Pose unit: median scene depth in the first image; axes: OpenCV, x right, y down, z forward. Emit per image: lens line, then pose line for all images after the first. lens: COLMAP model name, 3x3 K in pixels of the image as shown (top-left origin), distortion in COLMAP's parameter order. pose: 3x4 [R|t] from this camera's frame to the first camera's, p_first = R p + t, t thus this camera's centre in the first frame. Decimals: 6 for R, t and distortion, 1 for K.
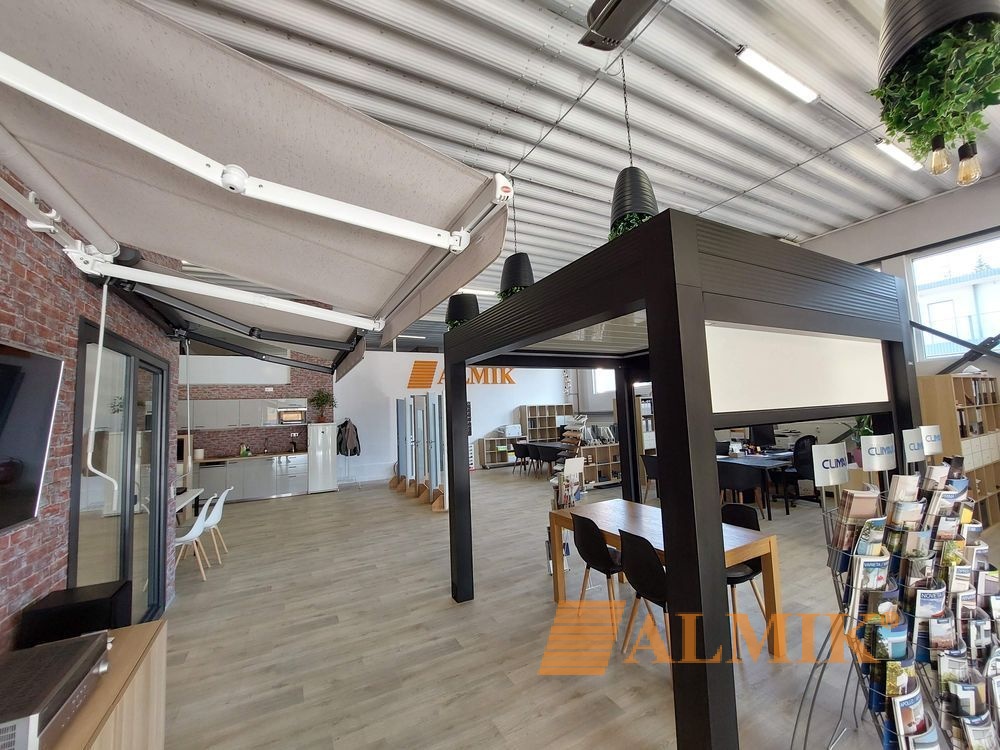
lens RADIAL K [[398.3, 0, 495.9], [0, 398.3, 376.3], [0, 0, 1]] dist [-0.018698, 0.000723]
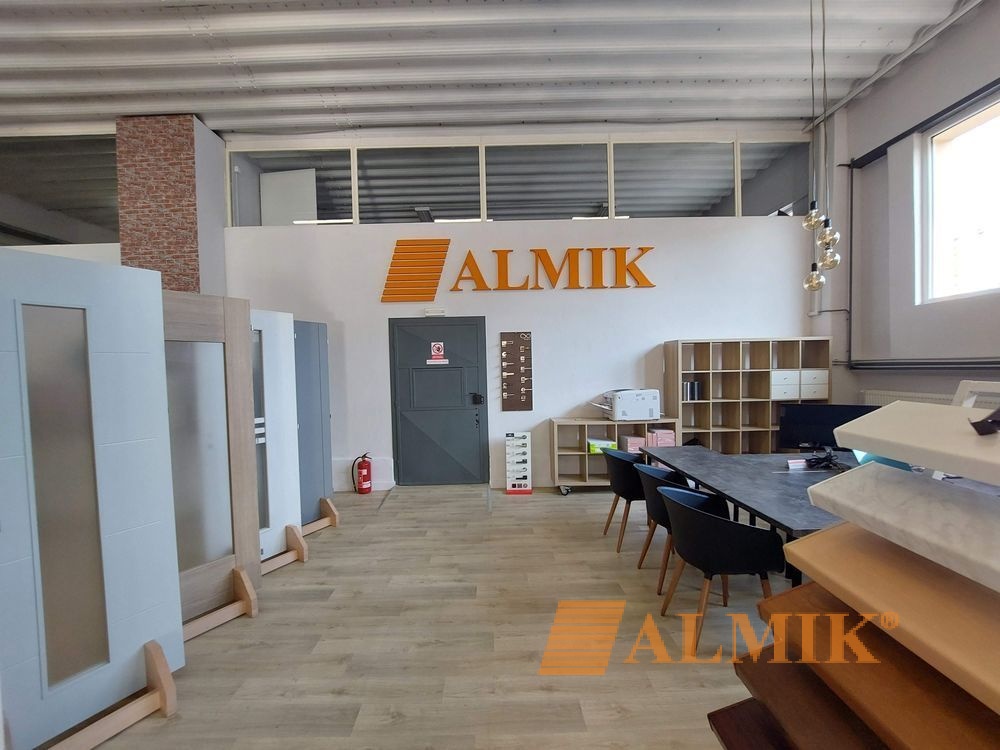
lens RADIAL K [[398.3, 0, 466.2], [0, 398.3, 377.0], [0, 0, 1]] dist [-0.018698, 0.000723]
pose [[0.877203, 0.038528, -0.478572, 0.079754], [0.027975, 0.990980, 0.131057, 0.052326], [0.479305, -0.128351, 0.868213, 0.567584]]
